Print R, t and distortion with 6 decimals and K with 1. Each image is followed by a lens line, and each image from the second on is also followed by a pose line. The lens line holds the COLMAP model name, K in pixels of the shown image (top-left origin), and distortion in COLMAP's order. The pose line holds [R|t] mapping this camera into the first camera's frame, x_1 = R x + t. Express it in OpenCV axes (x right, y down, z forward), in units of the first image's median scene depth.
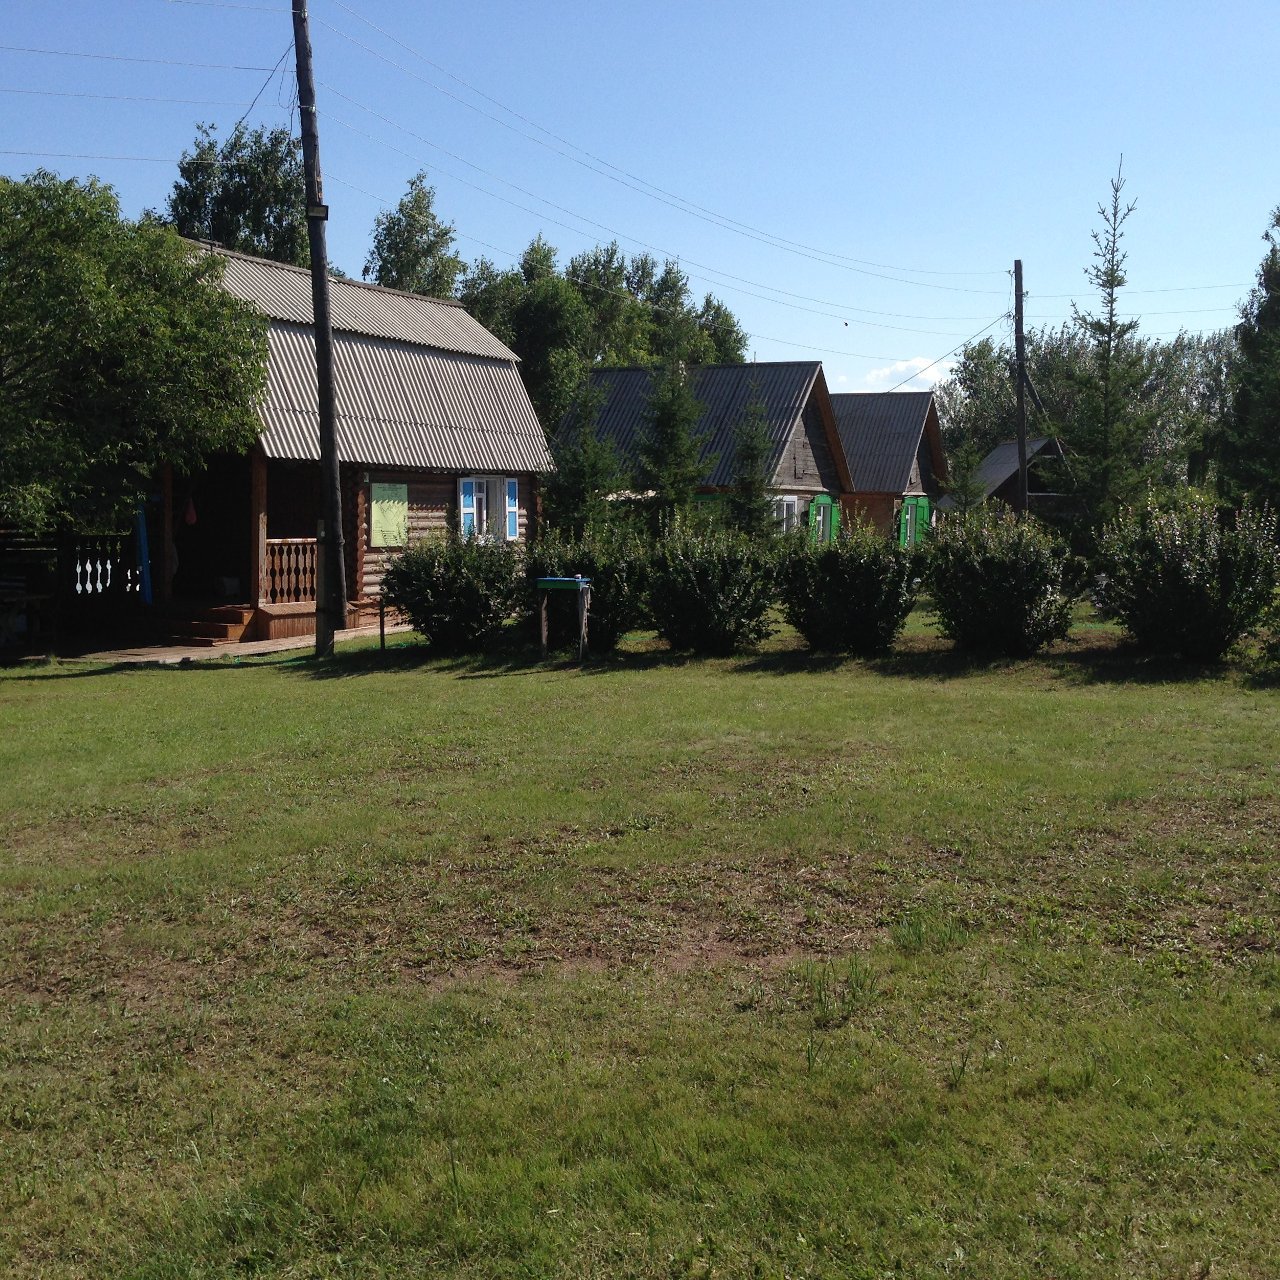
lens RADIAL K [[1532.7, 0, 641.0], [0, 1532.7, 631.9], [0, 0, 1]] dist [0.046049, 0.000000]
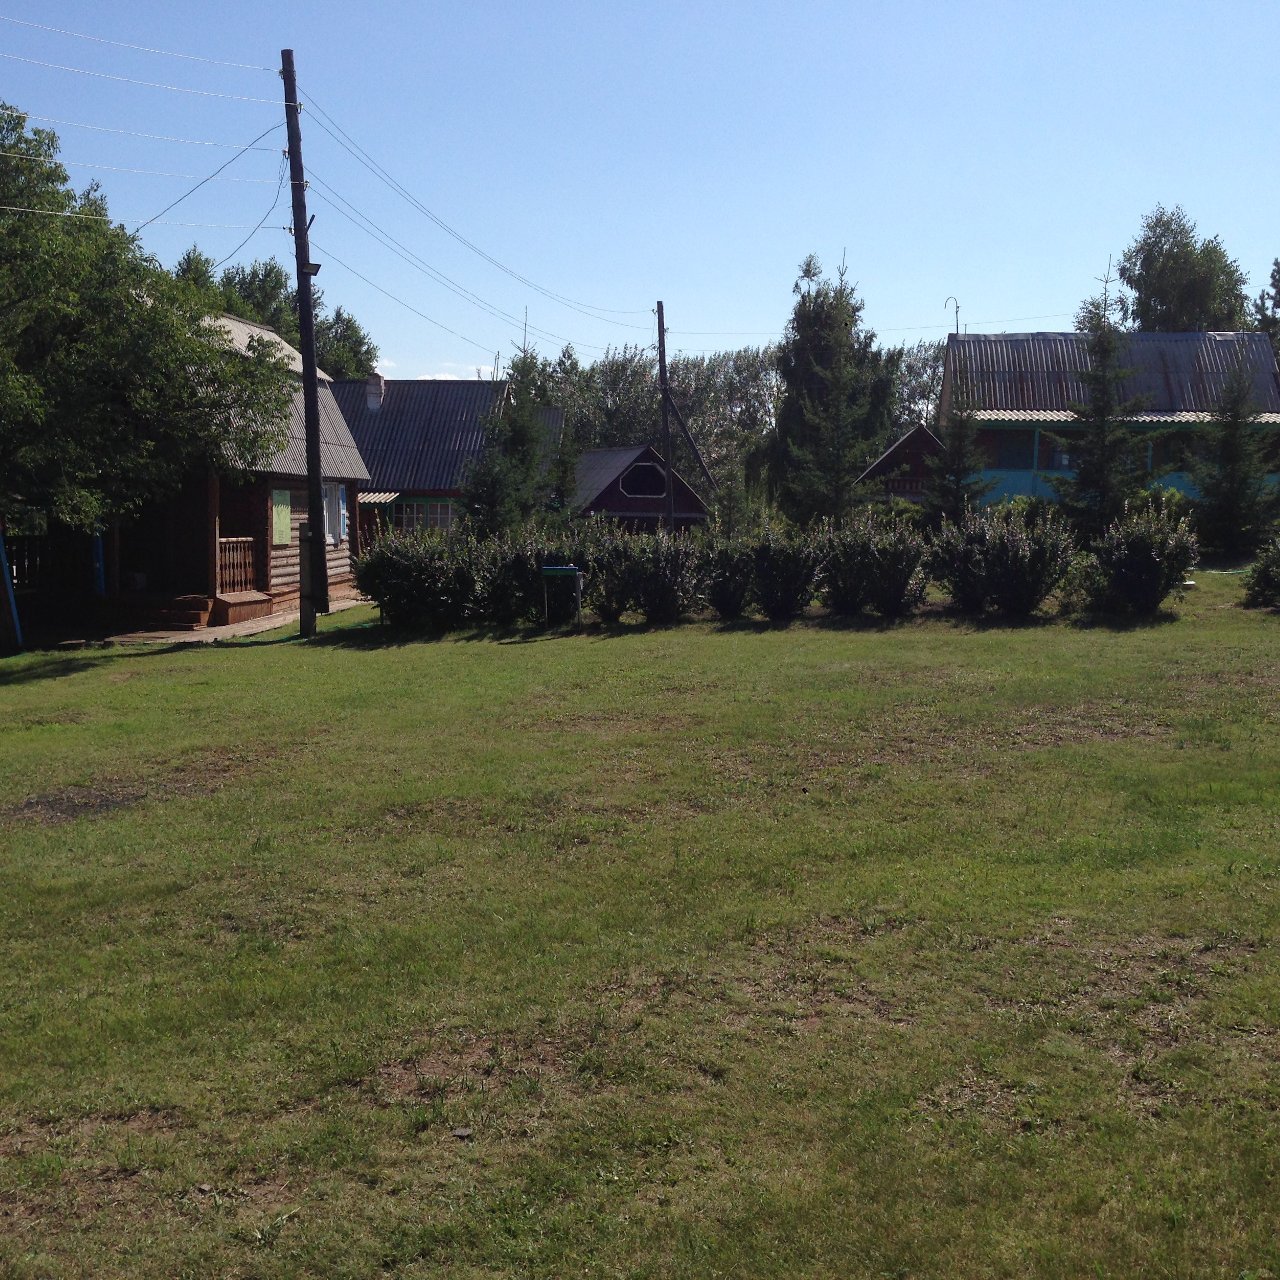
lens RADIAL K [[1532.7, 0, 642.3], [0, 1532.7, 648.7], [0, 0, 1]] dist [0.046049, 0.000000]
pose [[0.938204, -0.029398, 0.344833, -0.343478], [0.024859, 0.999536, 0.017577, 0.010574], [-0.345190, -0.007919, 0.938499, -0.204069]]
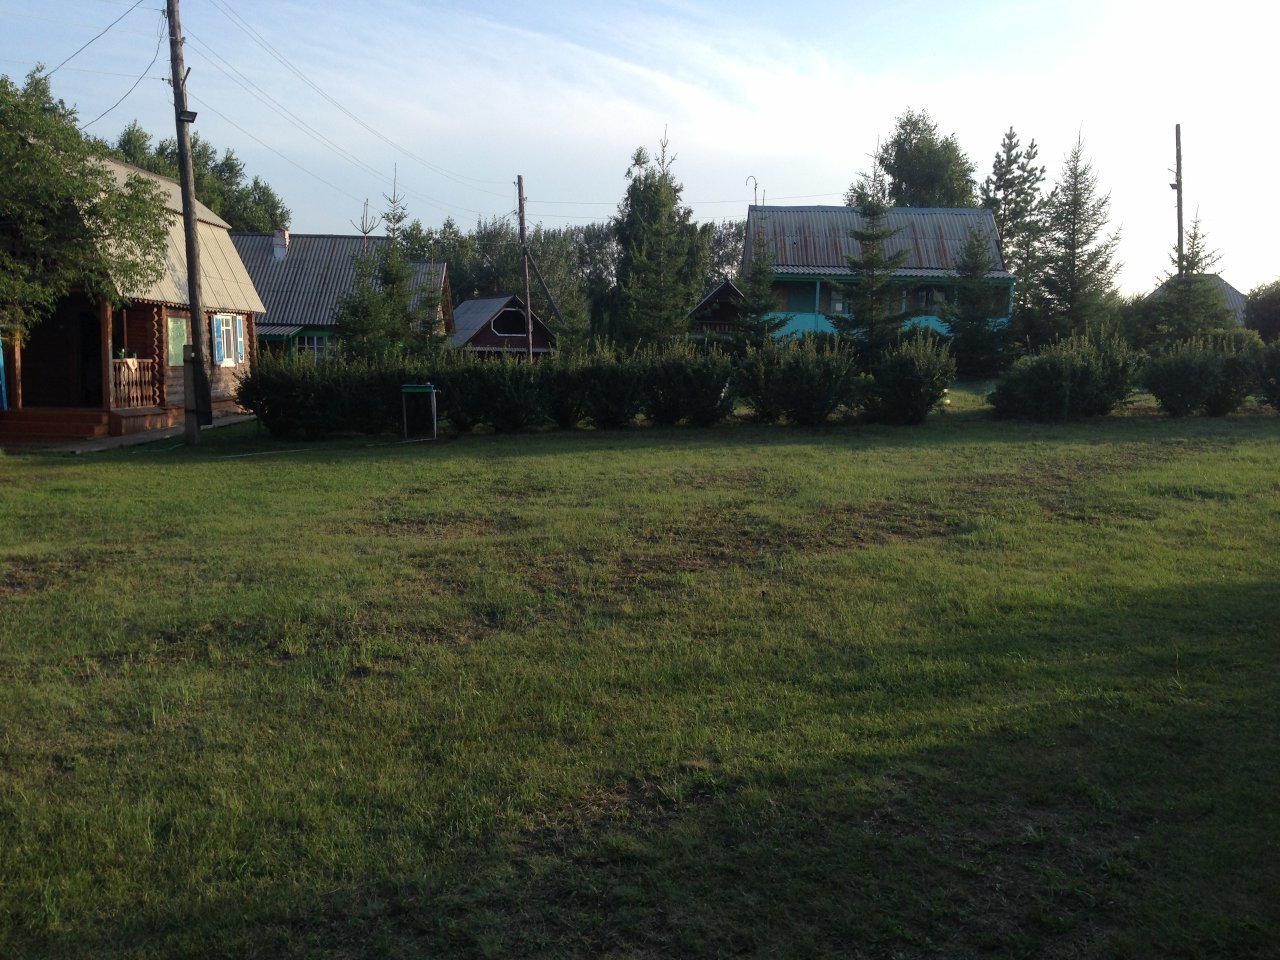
lens RADIAL K [[1156.9, 0, 644.4], [0, 1156.9, 459.9], [0, 0, 1]] dist [0.064071, 0.000000]
pose [[0.895449, -0.034444, 0.443830, -0.281724], [0.026689, 0.999363, 0.023711, 0.013507], [-0.444364, -0.009387, 0.895797, -0.097290]]
